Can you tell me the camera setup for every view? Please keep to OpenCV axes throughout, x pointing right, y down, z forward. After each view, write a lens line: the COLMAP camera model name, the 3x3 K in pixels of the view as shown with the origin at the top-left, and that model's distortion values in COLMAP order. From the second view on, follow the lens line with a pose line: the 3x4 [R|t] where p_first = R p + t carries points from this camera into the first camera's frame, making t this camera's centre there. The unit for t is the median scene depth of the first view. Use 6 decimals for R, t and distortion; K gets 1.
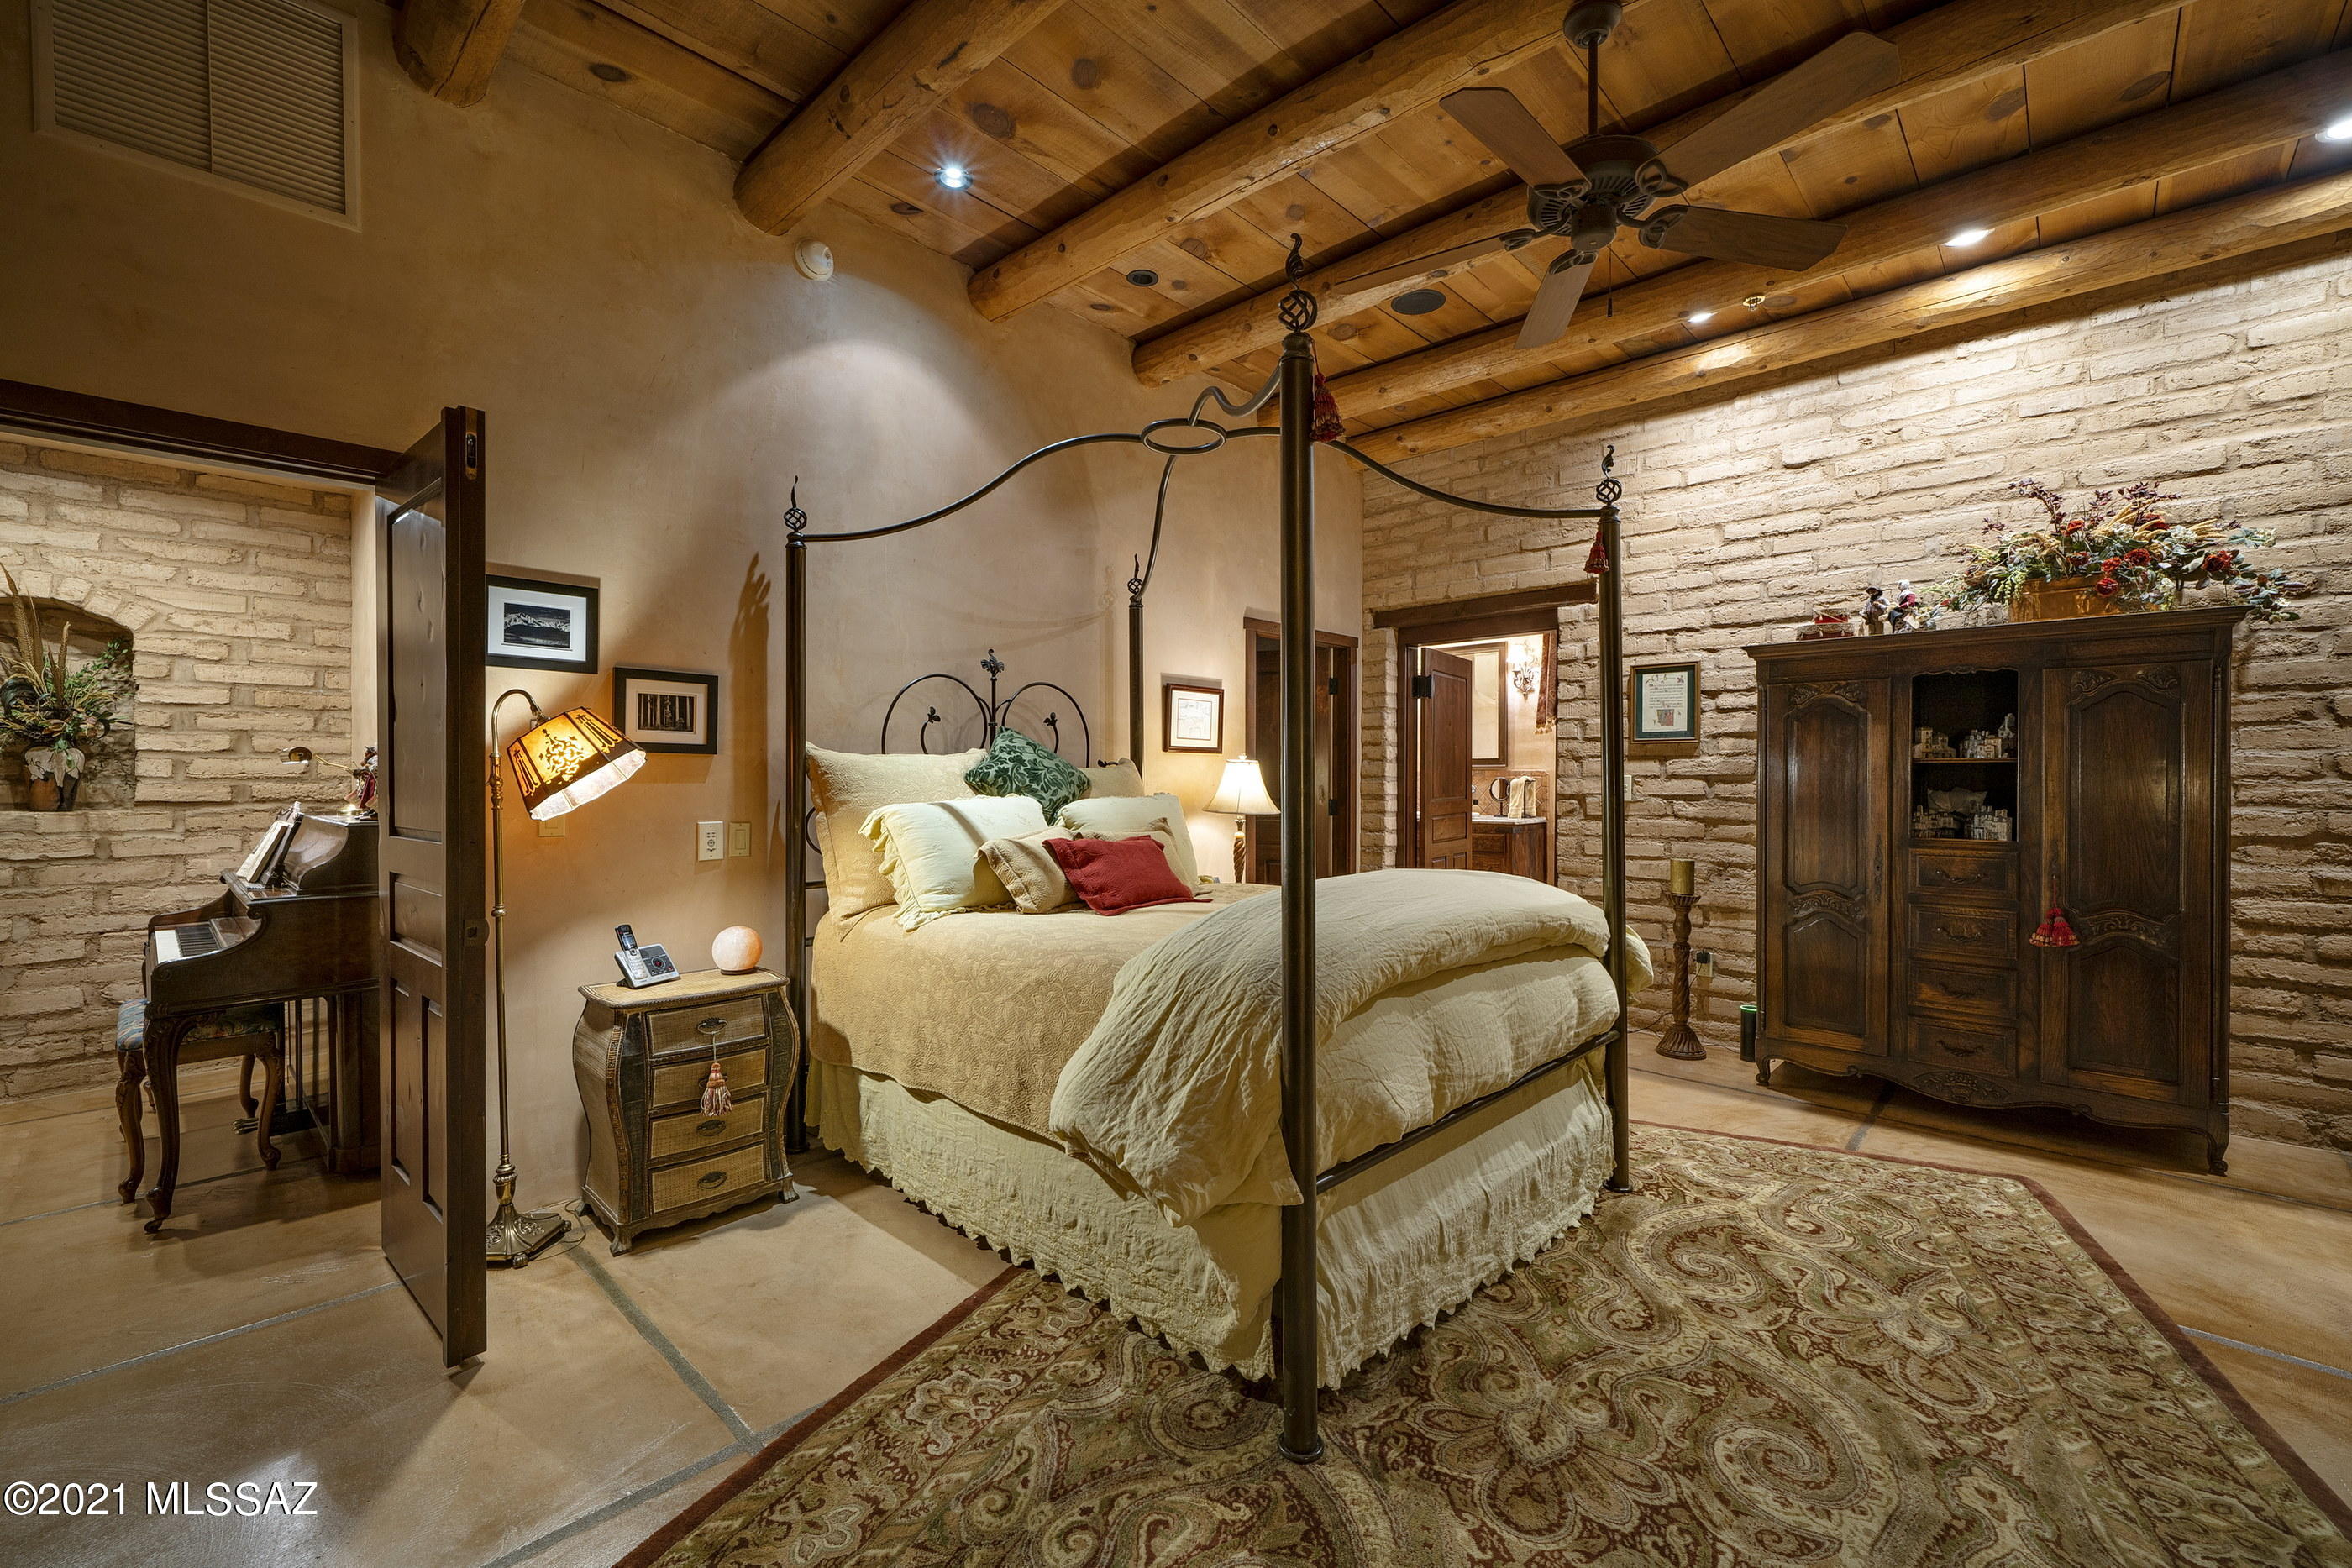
lens RADIAL K [[978.6, 0, 1176.0], [0, 978.6, 784.0], [0, 0, 1]] dist [-0.003498, -0.000151]
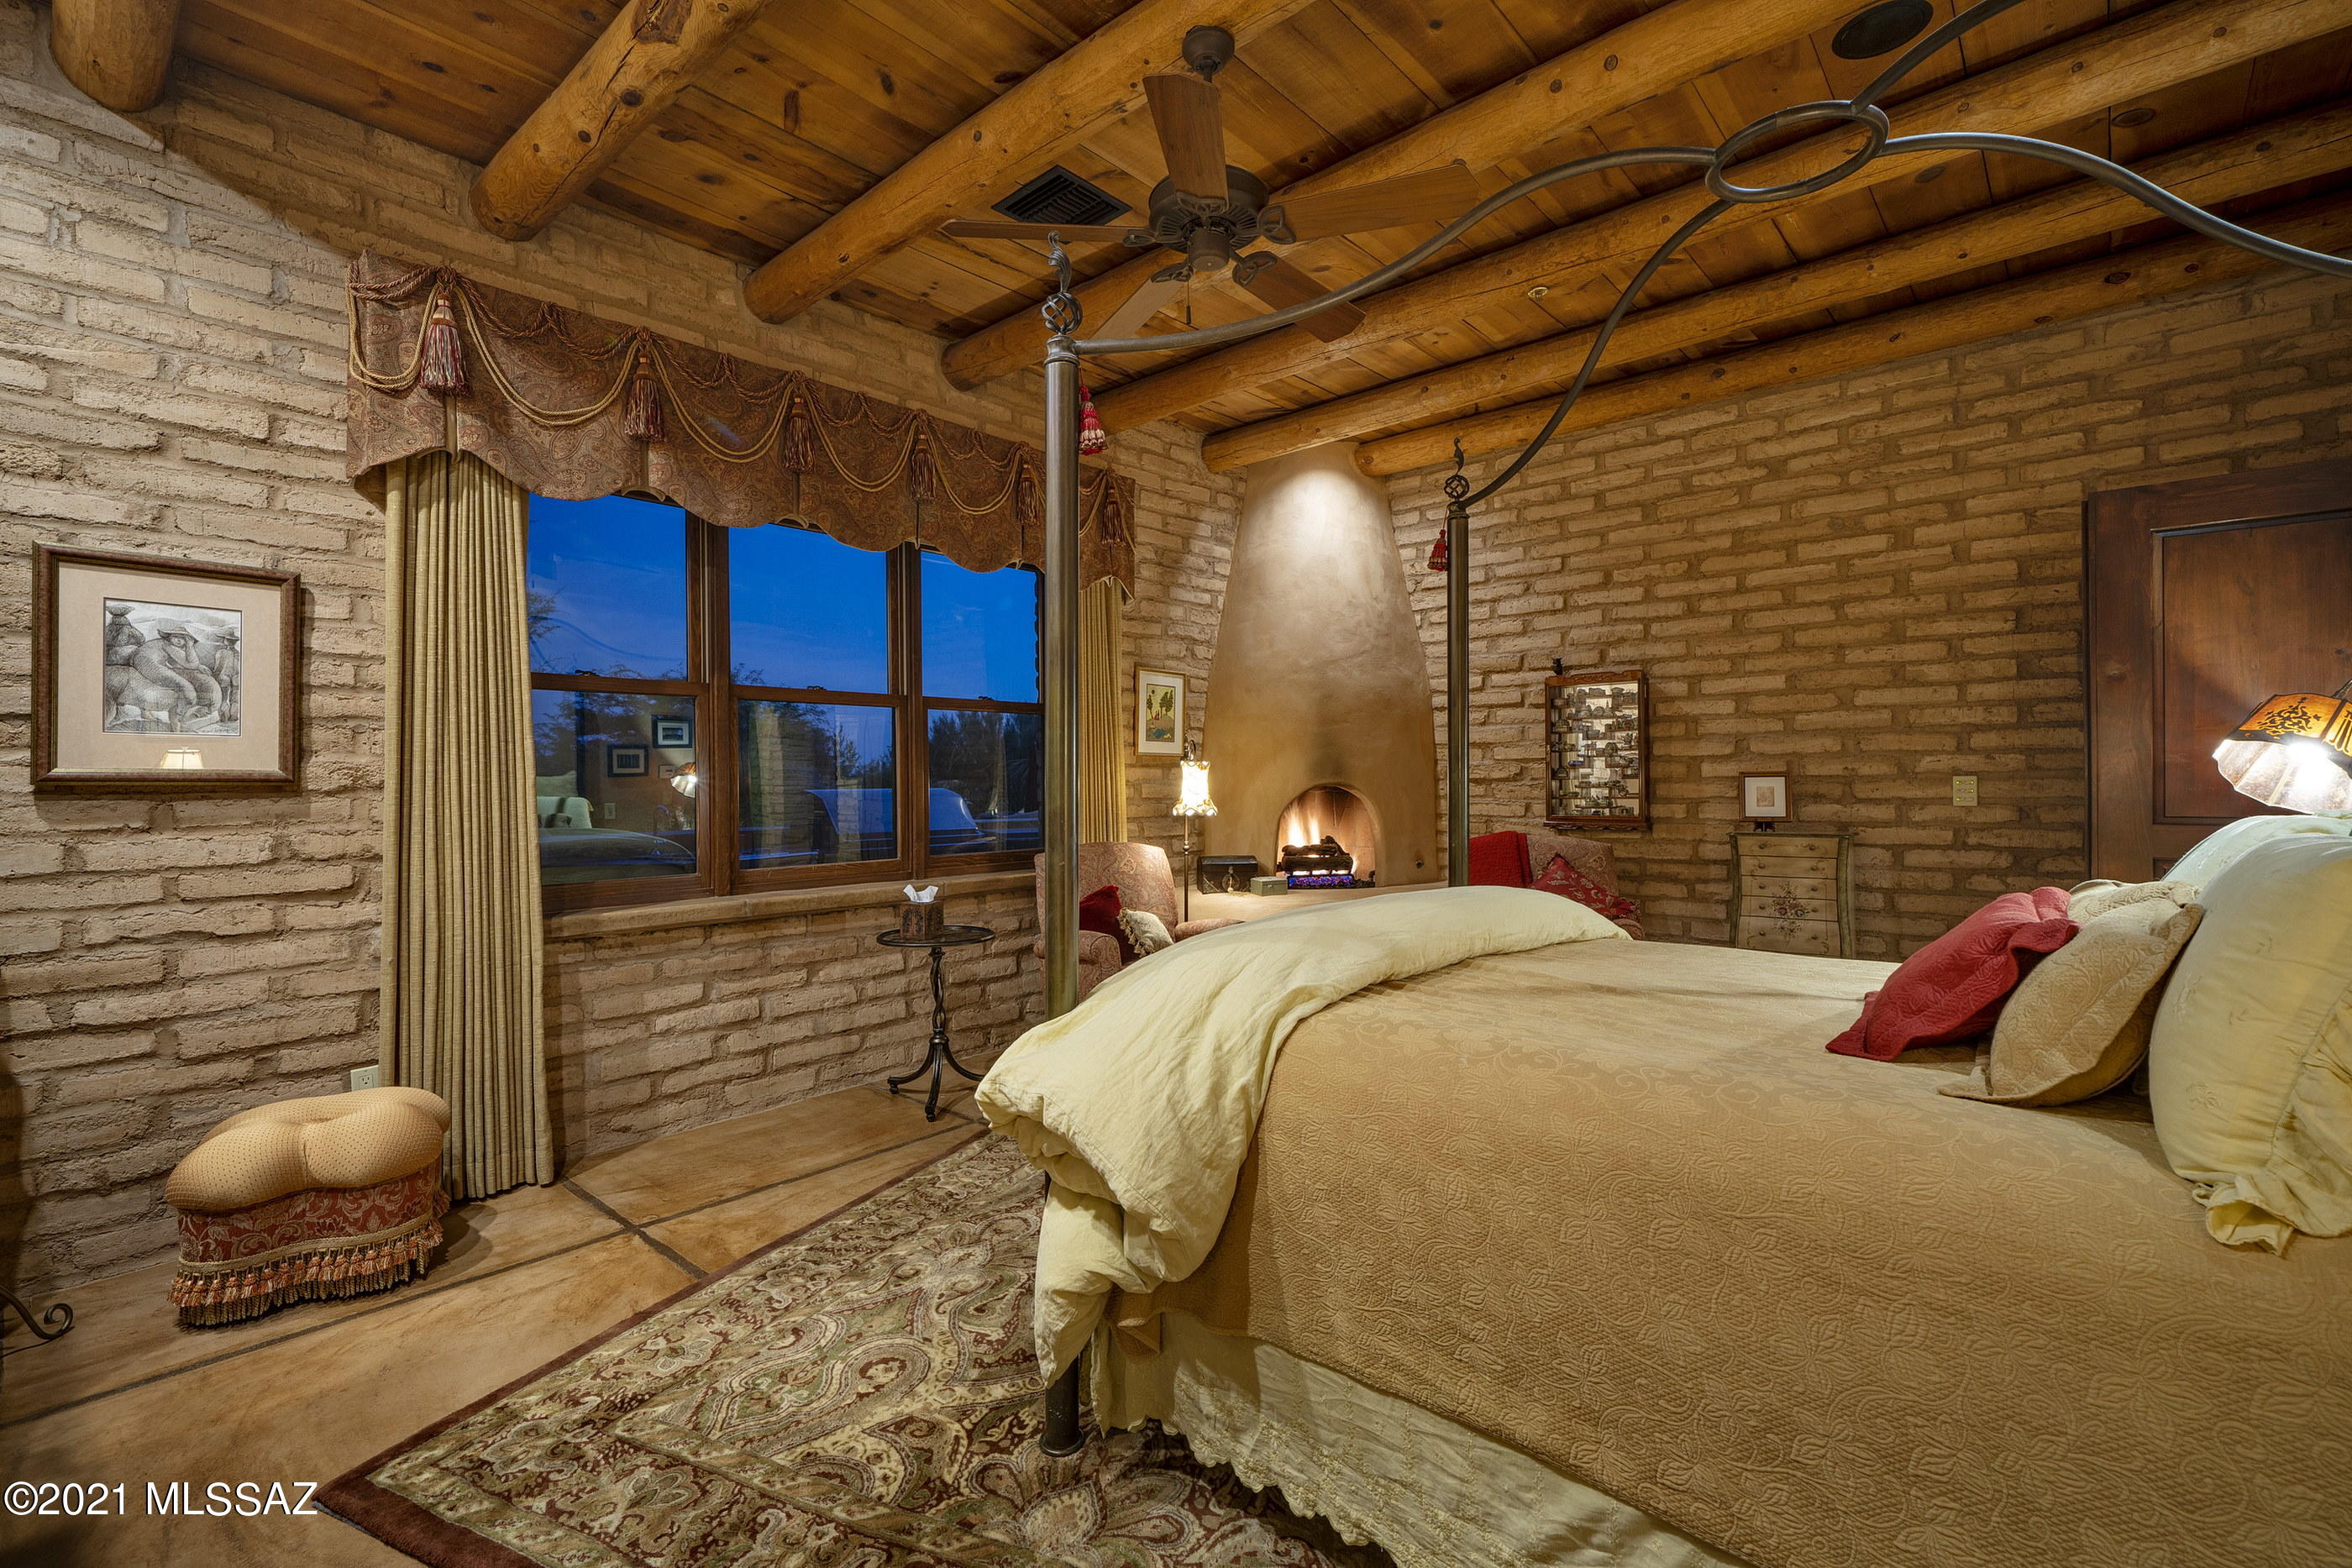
lens RADIAL K [[1021.2, 0, 1161.4], [0, 1021.2, 783.1], [0, 0, 1]] dist [0.000484, 0.000270]
pose [[-0.999799, 0.009391, -0.017697, 0.305239], [0.009191, 0.999894, 0.011329, -0.010178], [0.017802, 0.011164, -0.999779, 1.267954]]
